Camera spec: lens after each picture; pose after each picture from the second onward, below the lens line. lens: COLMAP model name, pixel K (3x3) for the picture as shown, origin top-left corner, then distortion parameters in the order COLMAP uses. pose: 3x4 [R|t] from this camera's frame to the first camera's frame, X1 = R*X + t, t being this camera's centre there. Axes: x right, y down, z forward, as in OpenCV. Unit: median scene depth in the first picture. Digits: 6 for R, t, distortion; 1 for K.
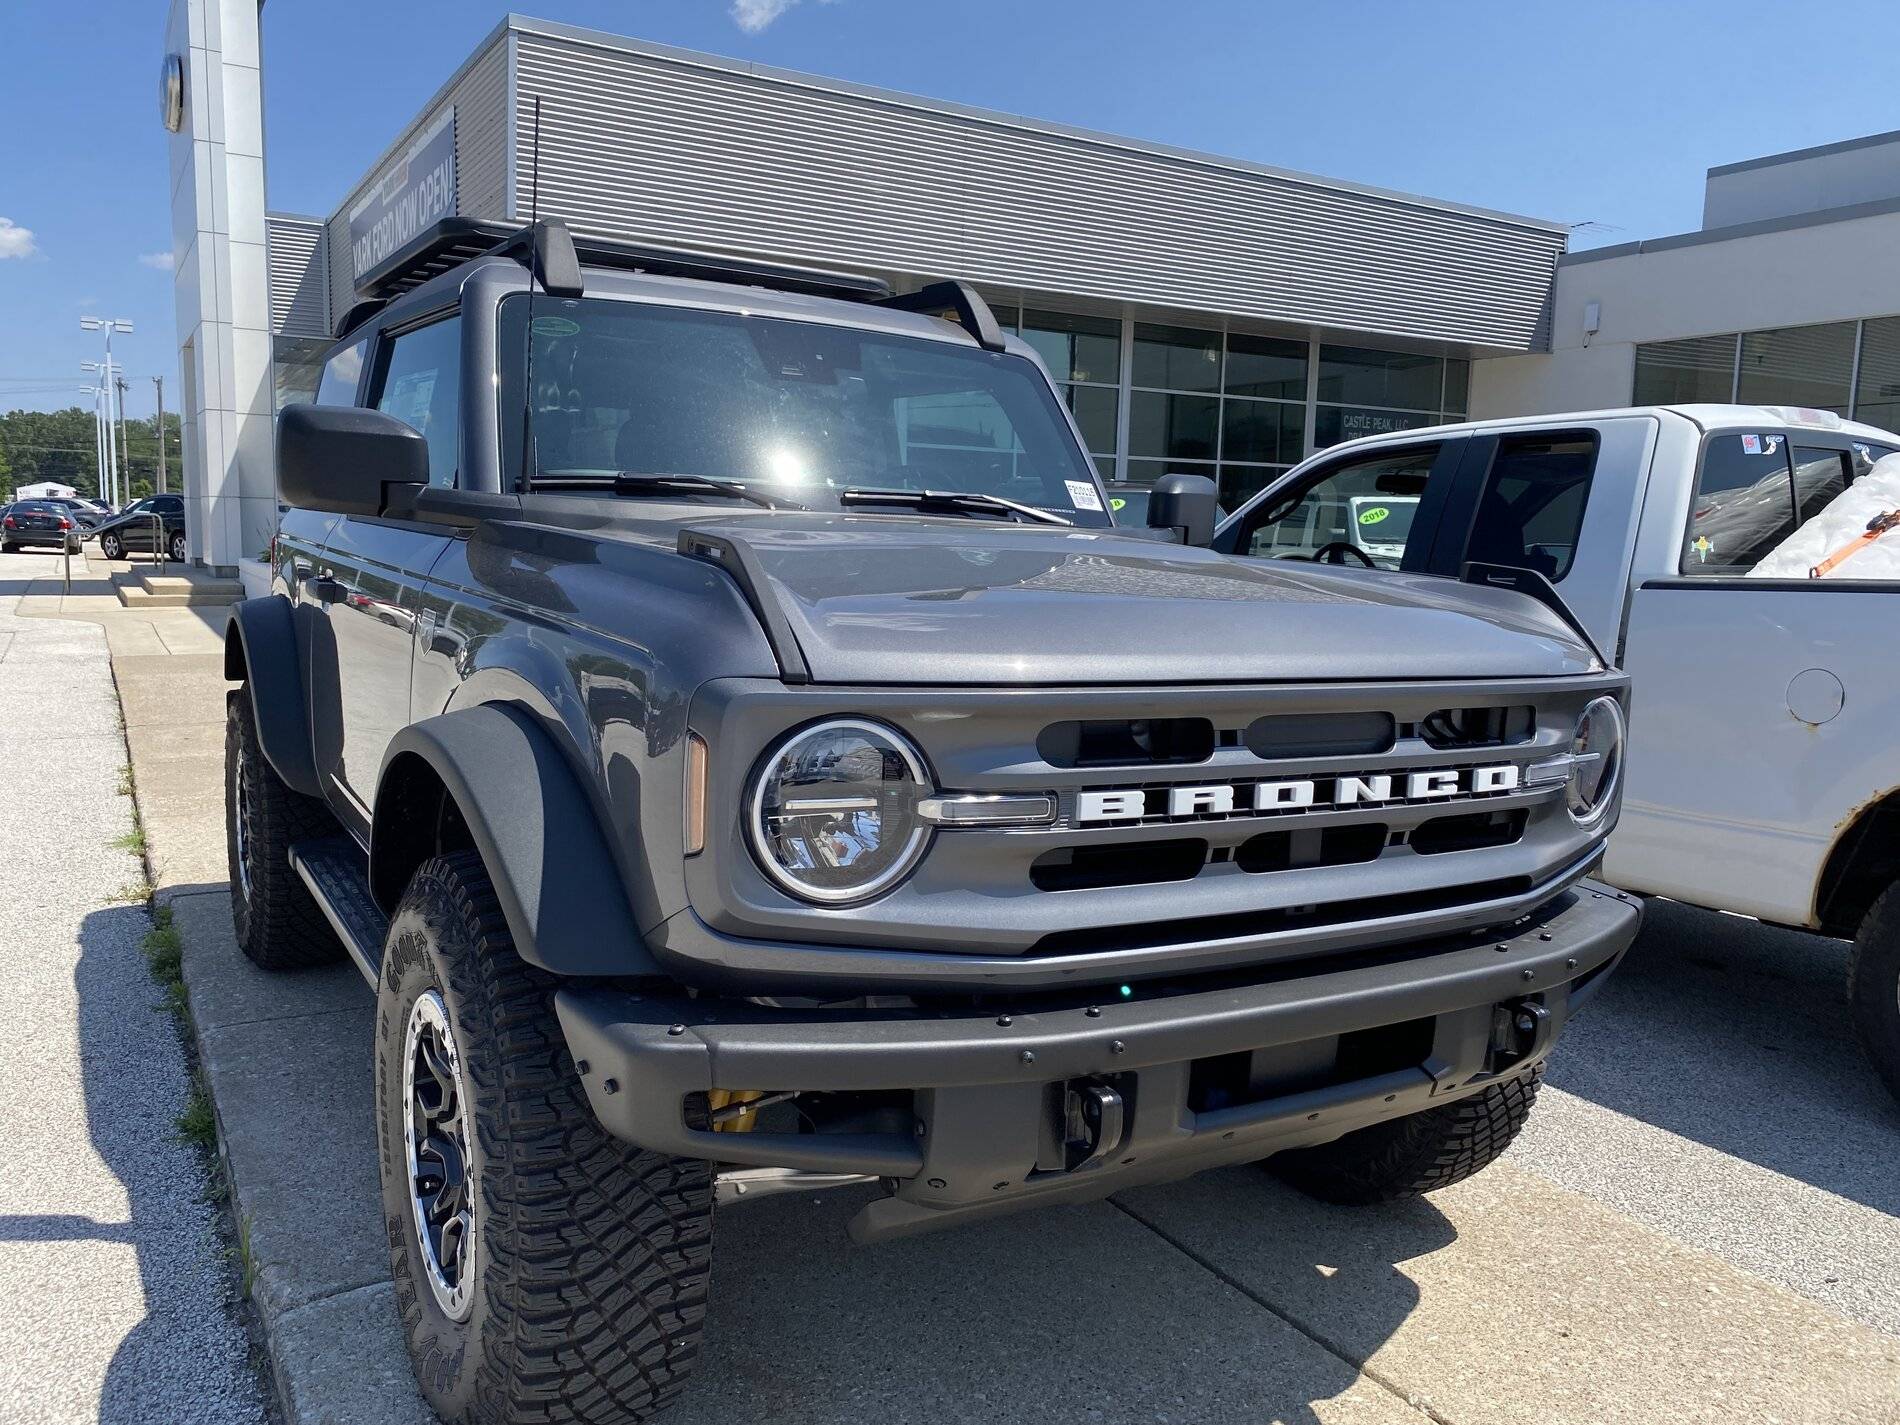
lens RADIAL K [[1477.8, 0, 957.6], [0, 1477.8, 720.1], [0, 0, 1]] dist [0.002975, -0.001517]
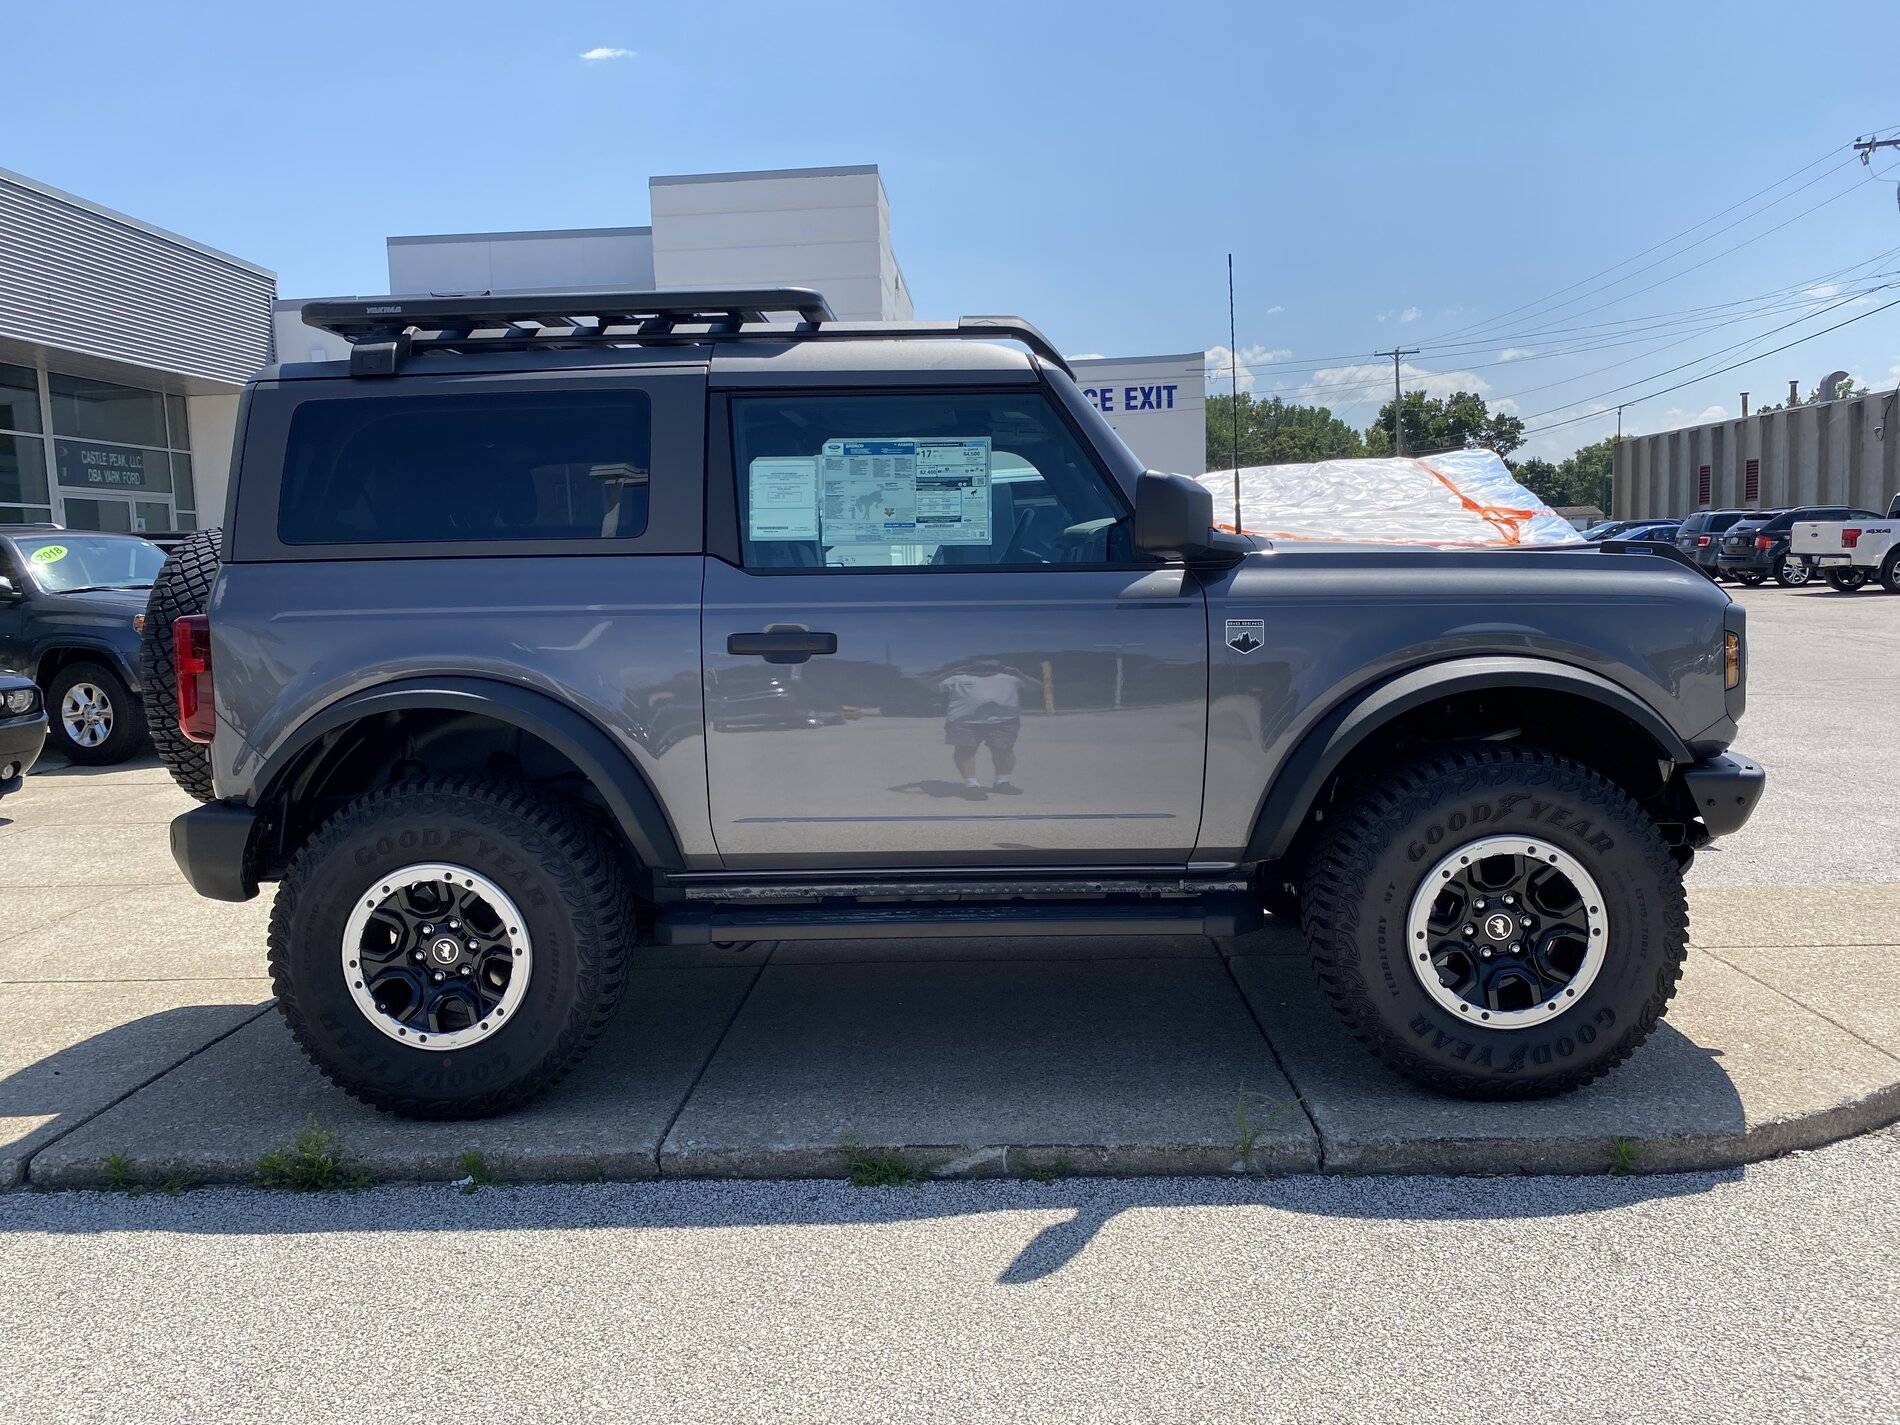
lens RADIAL K [[1477.8, 0, 945.9], [0, 1477.8, 708.4], [0, 0, 1]] dist [0.002975, -0.001517]
pose [[0.534742, -0.127330, 0.835367, -0.244119], [0.150806, 0.987092, 0.053921, -0.017280], [-0.831450, 0.097144, 0.547042, 0.070888]]
